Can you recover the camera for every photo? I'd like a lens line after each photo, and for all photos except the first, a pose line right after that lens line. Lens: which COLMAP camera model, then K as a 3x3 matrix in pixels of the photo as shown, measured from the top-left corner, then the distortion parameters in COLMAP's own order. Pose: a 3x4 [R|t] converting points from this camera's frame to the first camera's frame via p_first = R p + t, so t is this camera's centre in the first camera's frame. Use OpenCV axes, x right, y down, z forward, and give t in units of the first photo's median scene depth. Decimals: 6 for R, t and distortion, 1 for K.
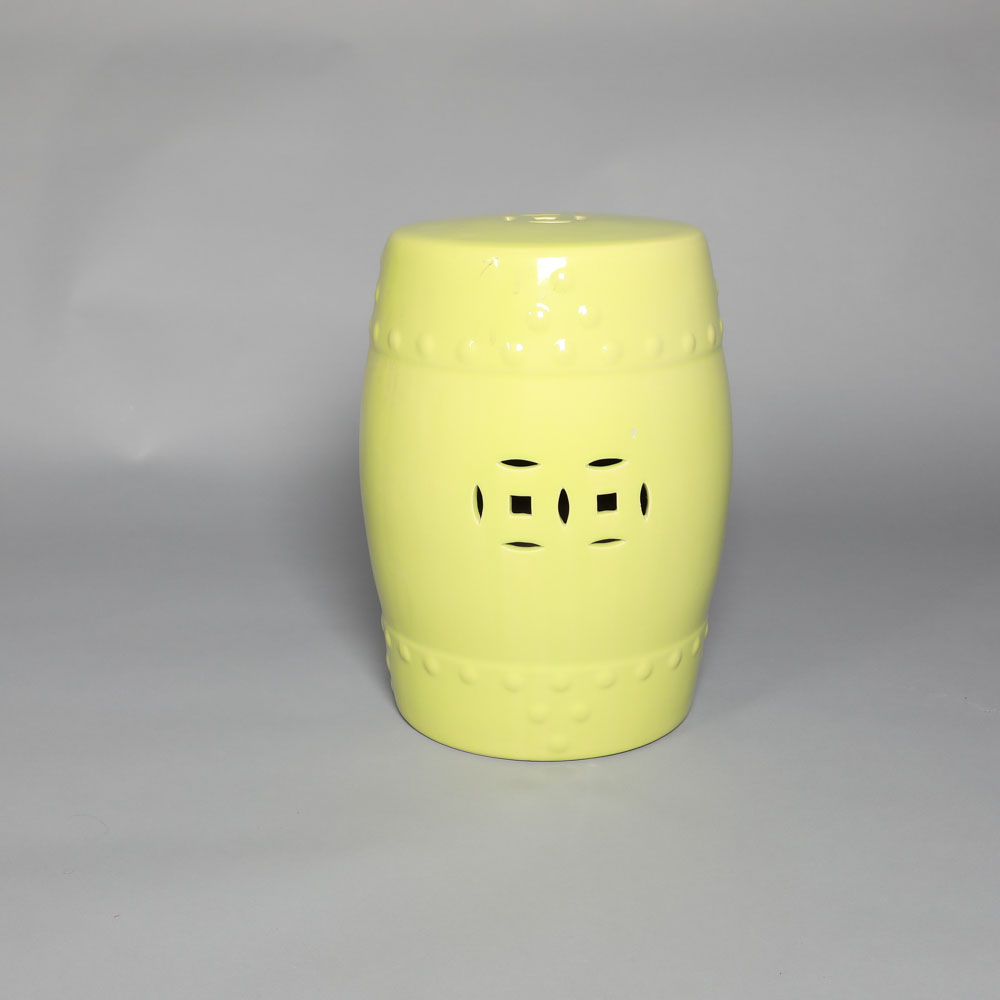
lens RADIAL K [[1429.6, 0, 501.4], [0, 1429.6, 495.8], [0, 0, 1]] dist [0.014237, 0.000000]
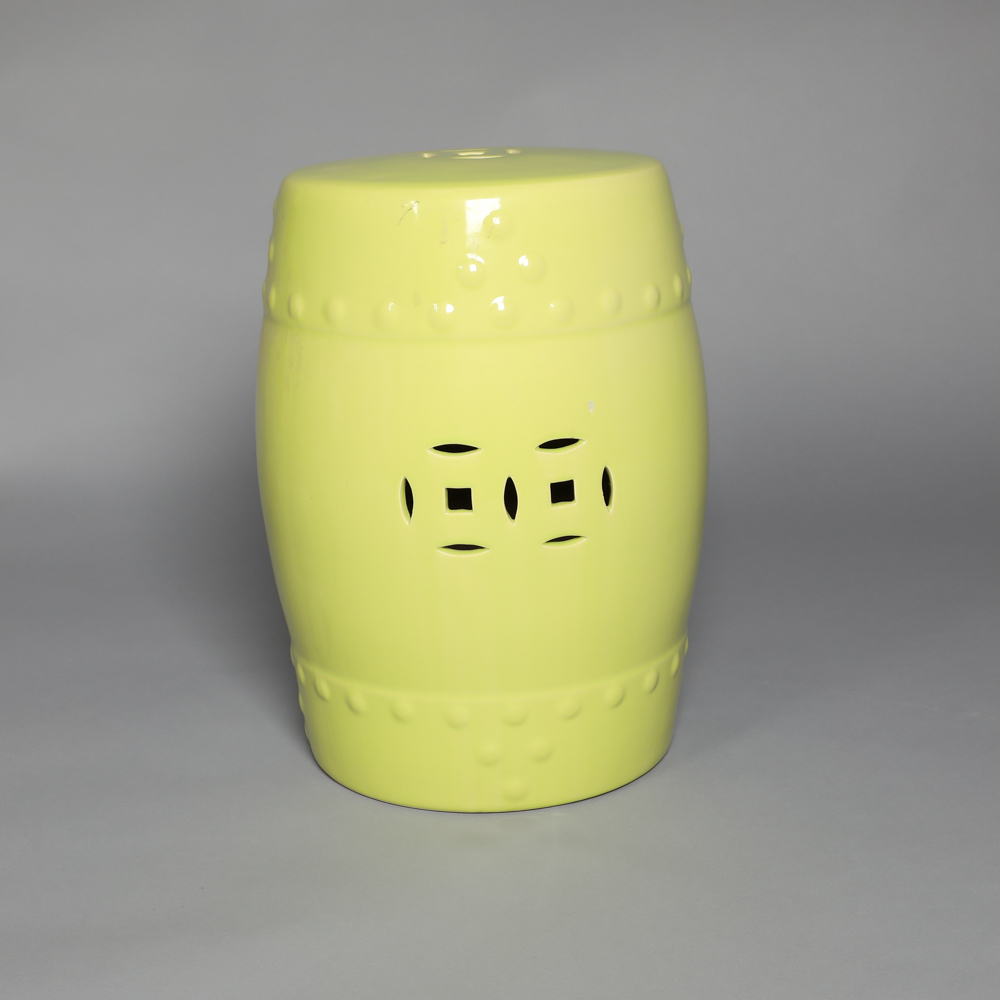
lens RADIAL K [[1820.3, 0, 494.5], [0, 1820.3, 501.8], [0, 0, 1]] dist [0.053323, 0.000000]
pose [[0.997885, -0.042343, 0.049325, -0.016930], [0.042972, 0.999007, -0.011771, 0.020090], [-0.048777, 0.013866, 0.998713, -0.049579]]
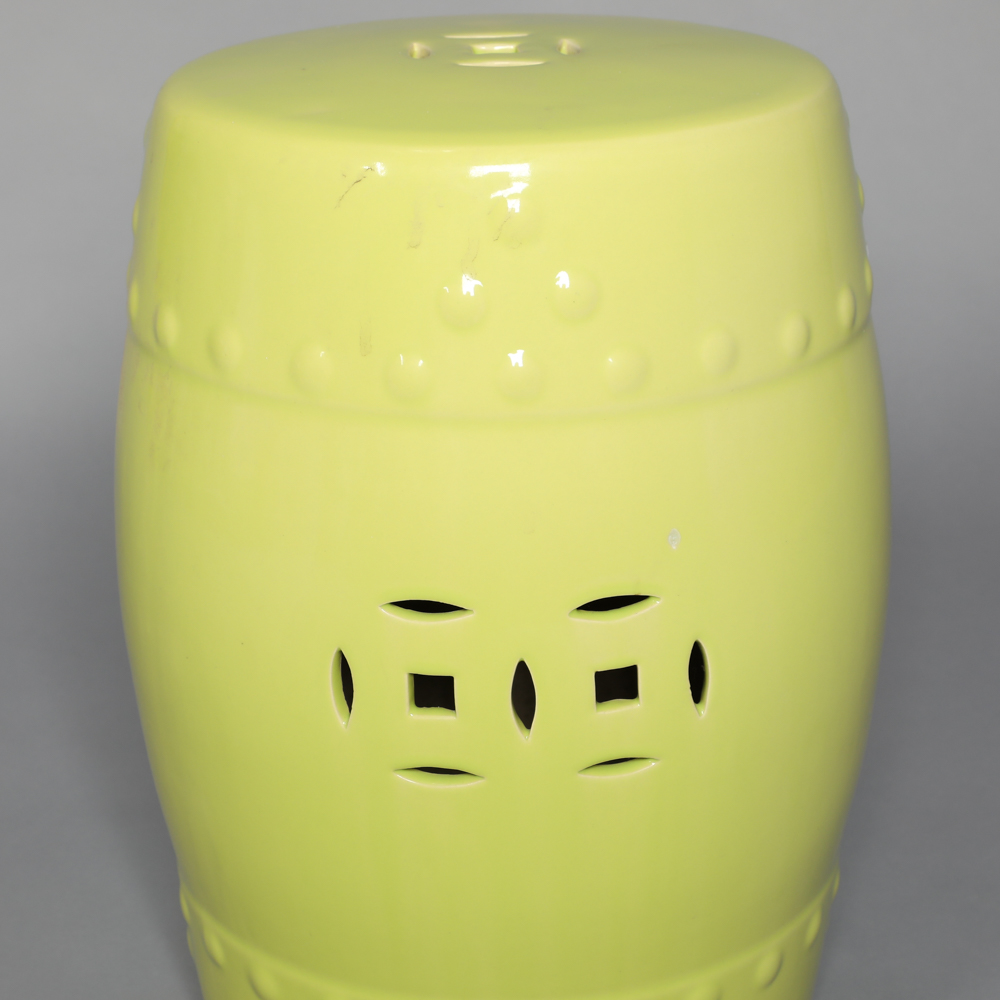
lens RADIAL K [[2349.5, 0, 492.7], [0, 2349.5, 499.3], [0, 0, 1]] dist [0.079698, 0.000000]
pose [[0.999780, -0.003456, -0.020702, 0.046987], [0.005242, 0.996210, 0.086823, -0.117098], [0.020323, -0.086912, 0.996009, 0.225279]]
